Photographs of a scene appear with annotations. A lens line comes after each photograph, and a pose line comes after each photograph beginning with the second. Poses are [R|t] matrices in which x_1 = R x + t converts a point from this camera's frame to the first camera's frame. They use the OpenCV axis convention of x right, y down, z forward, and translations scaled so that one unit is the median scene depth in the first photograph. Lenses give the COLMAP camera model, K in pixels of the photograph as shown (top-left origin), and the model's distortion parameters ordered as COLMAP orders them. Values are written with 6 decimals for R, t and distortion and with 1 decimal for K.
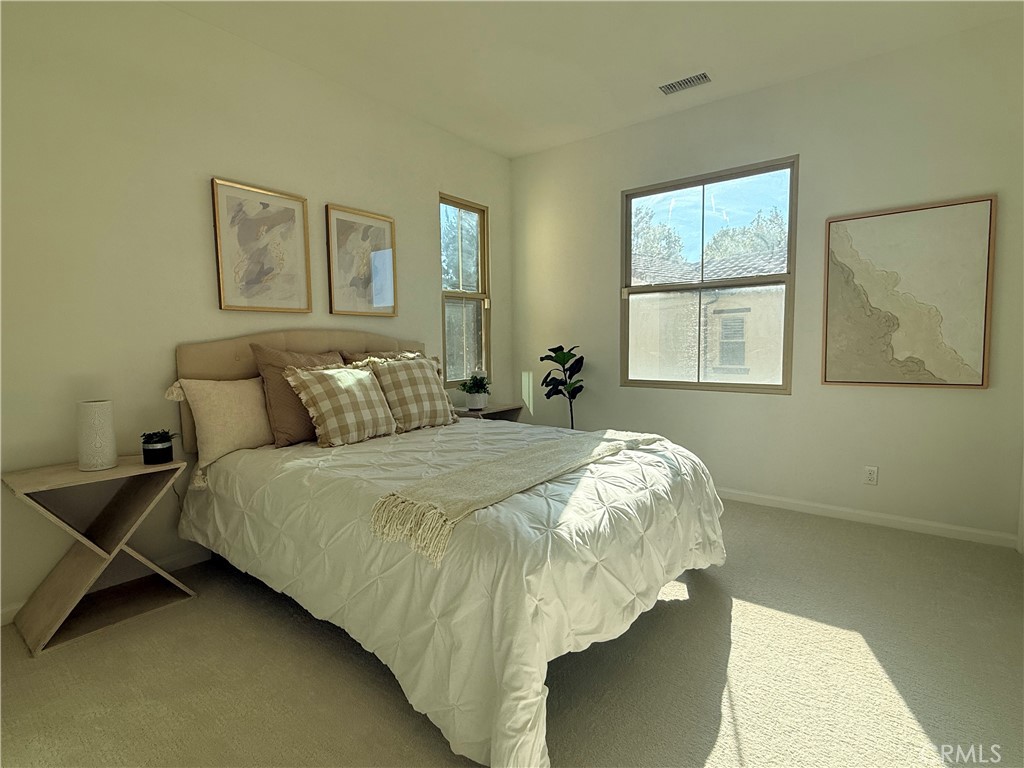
lens RADIAL K [[513.3, 0, 512.0], [0, 513.3, 384.0], [0, 0, 1]] dist [0.003323, 0.001285]
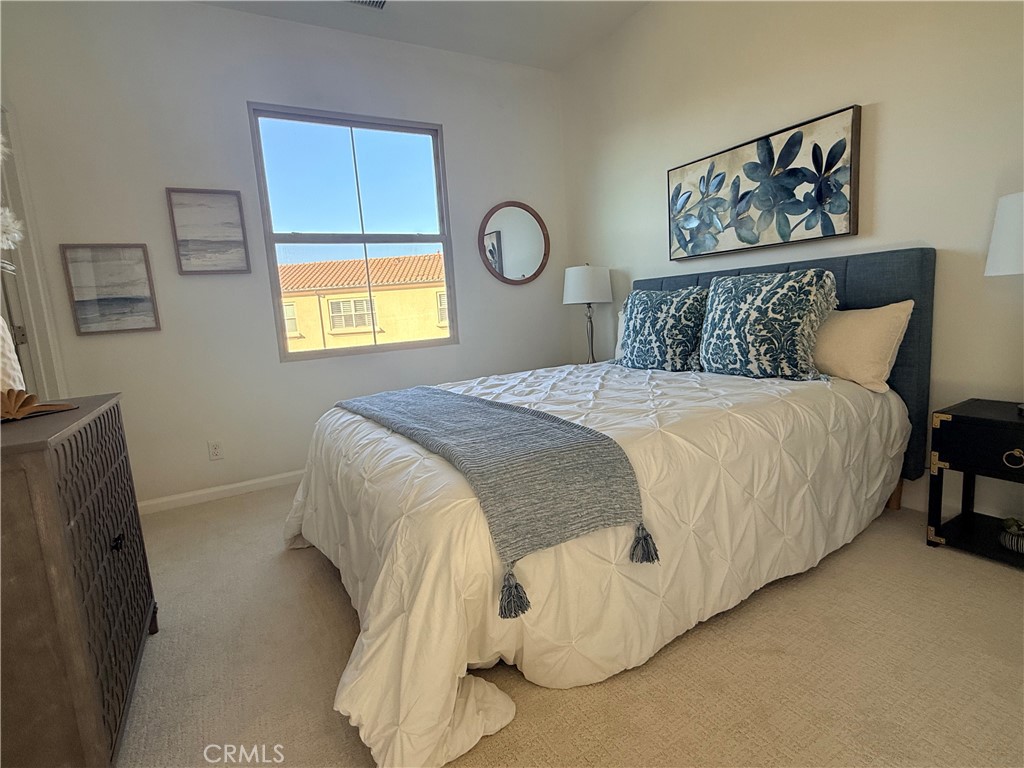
lens RADIAL K [[513.3, 0, 512.0], [0, 513.3, 384.0], [0, 0, 1]] dist [0.003323, 0.001285]
pose [[0.382207, -0.146788, 0.912344, -0.391253], [0.139026, 0.985200, 0.100268, 0.006681], [-0.913559, 0.088516, 0.396958, 0.404767]]
